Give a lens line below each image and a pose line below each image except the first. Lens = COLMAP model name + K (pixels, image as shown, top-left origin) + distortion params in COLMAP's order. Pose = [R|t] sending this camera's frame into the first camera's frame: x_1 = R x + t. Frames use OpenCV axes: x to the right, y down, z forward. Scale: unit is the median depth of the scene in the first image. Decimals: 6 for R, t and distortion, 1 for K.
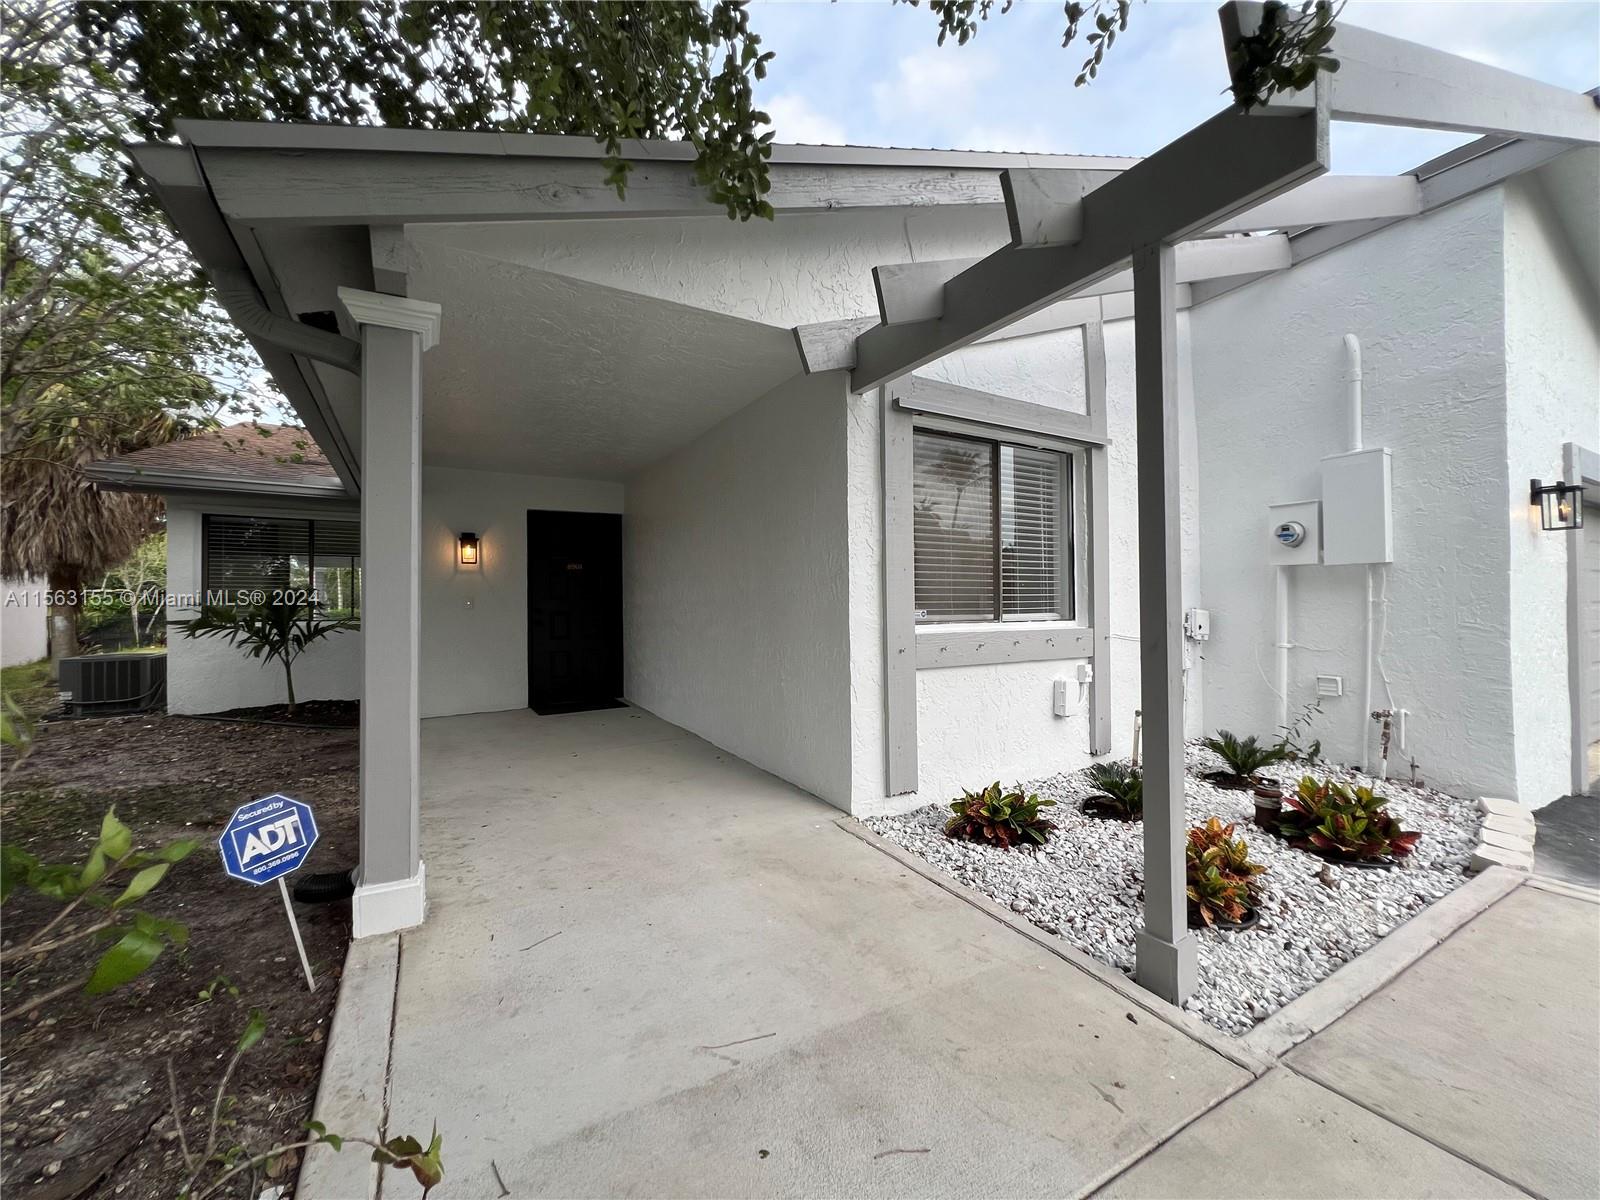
lens RADIAL K [[641.2, 0, 797.0], [0, 641.2, 605.2], [0, 0, 1]] dist [-0.001596, 0.000517]
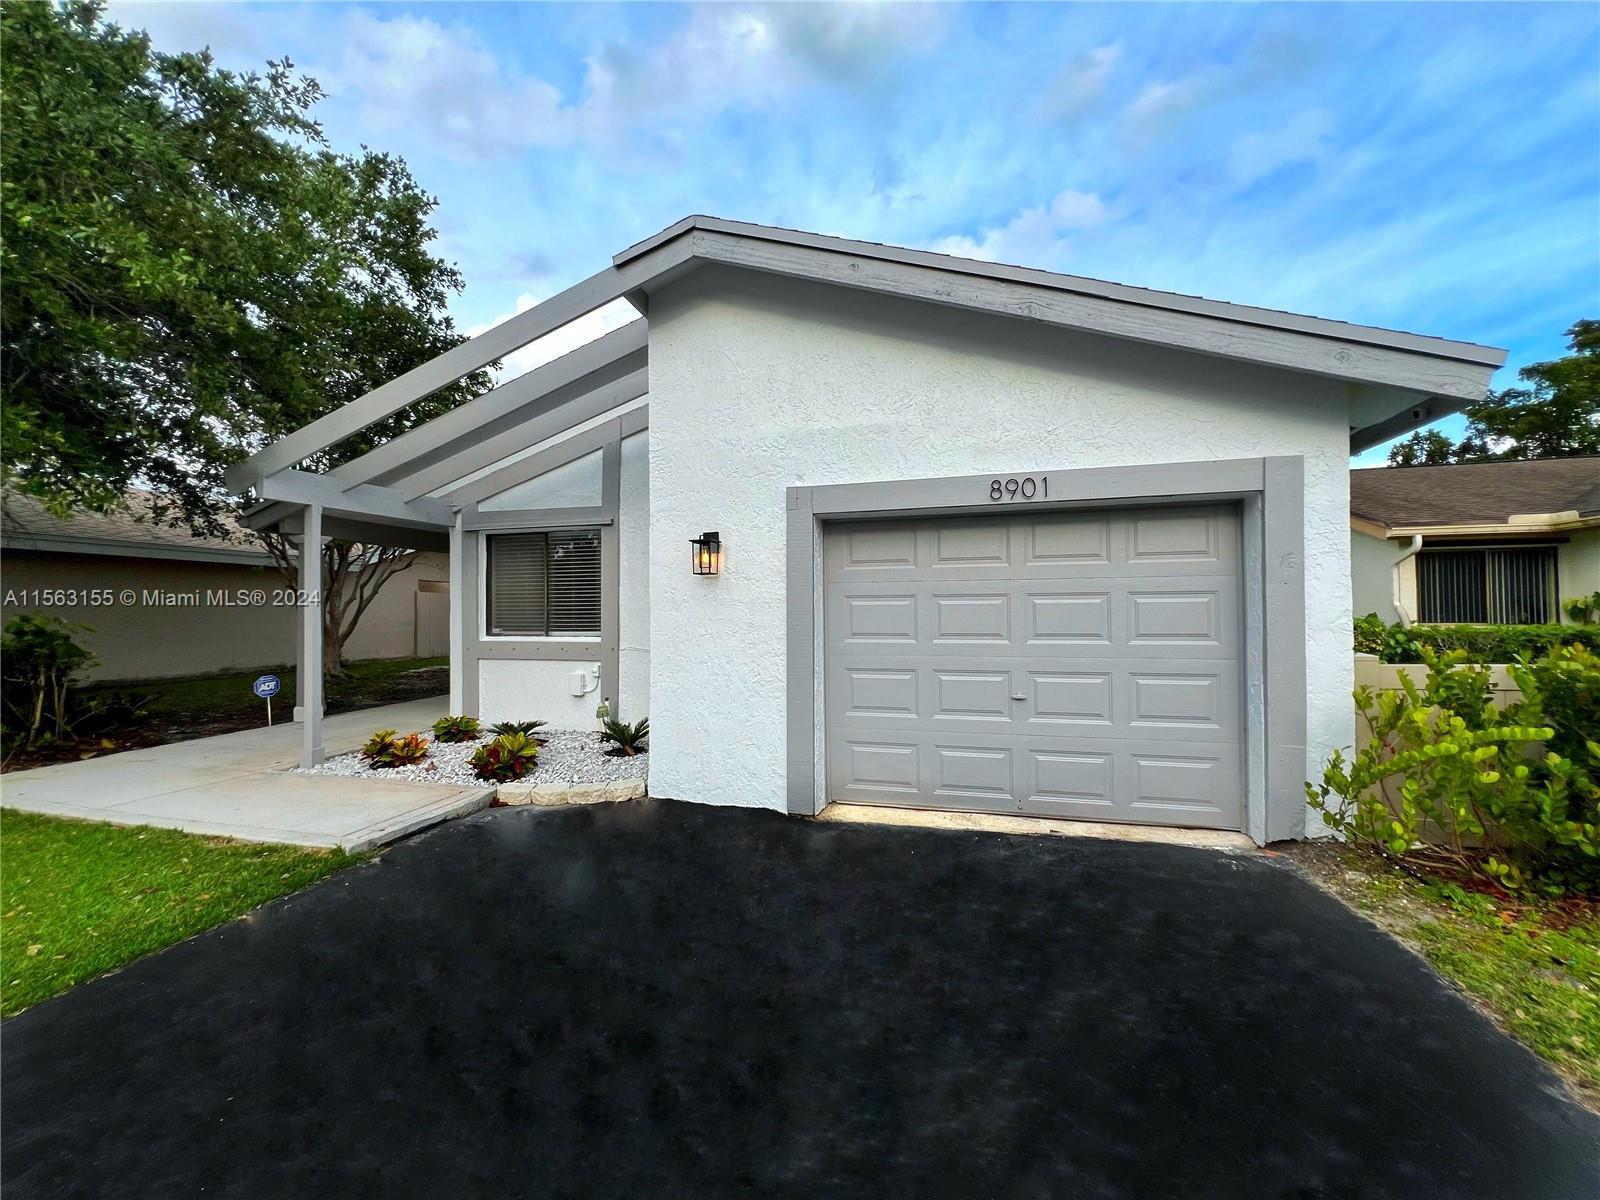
lens RADIAL K [[641.2, 0, 796.0], [0, 641.2, 599.9], [0, 0, 1]] dist [-0.001596, 0.000517]
pose [[0.708457, -0.006039, -0.705728, 2.262534], [0.005804, 0.999979, -0.002731, -0.071176], [0.705730, -0.002161, 0.708478, 0.274792]]
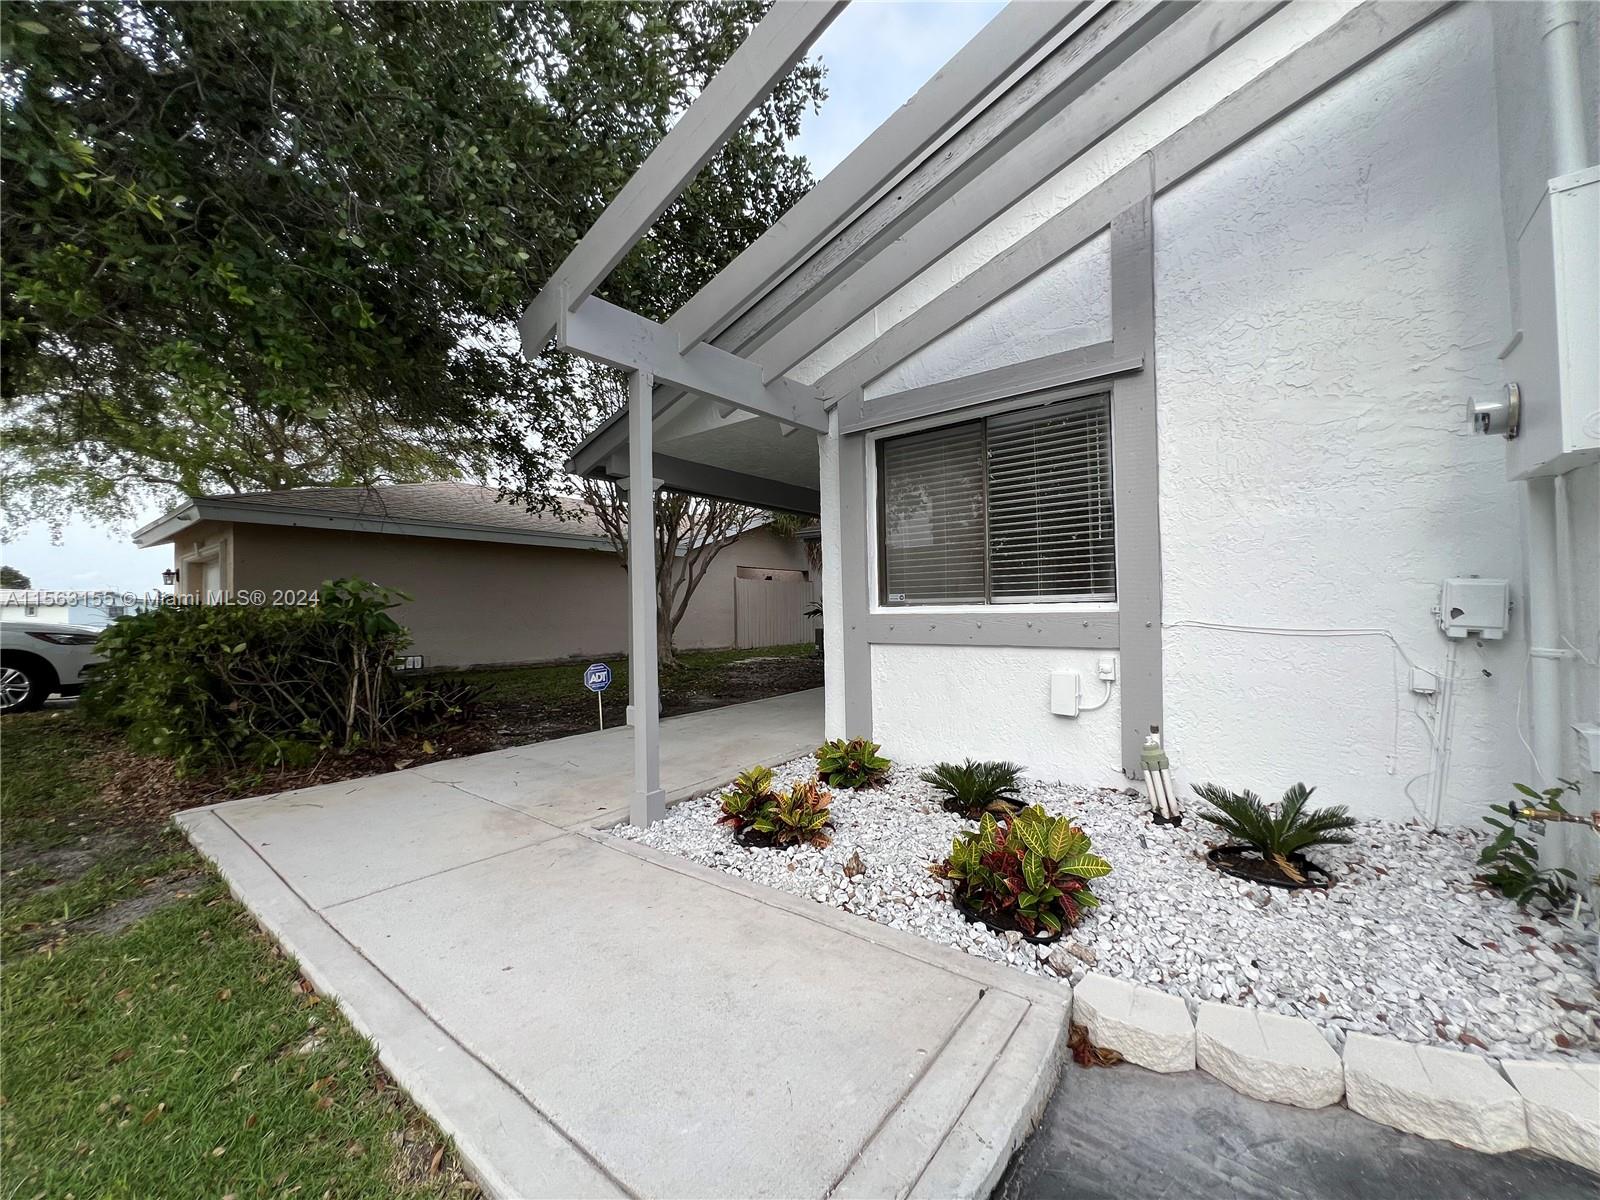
lens RADIAL K [[641.2, 0, 798.9], [0, 641.2, 601.8], [0, 0, 1]] dist [-0.001596, 0.000517]
pose [[0.365705, -0.009342, -0.930684, 1.243432], [0.023024, 0.999734, -0.000988, 0.018942], [0.930446, -0.021066, 0.365823, 0.422518]]
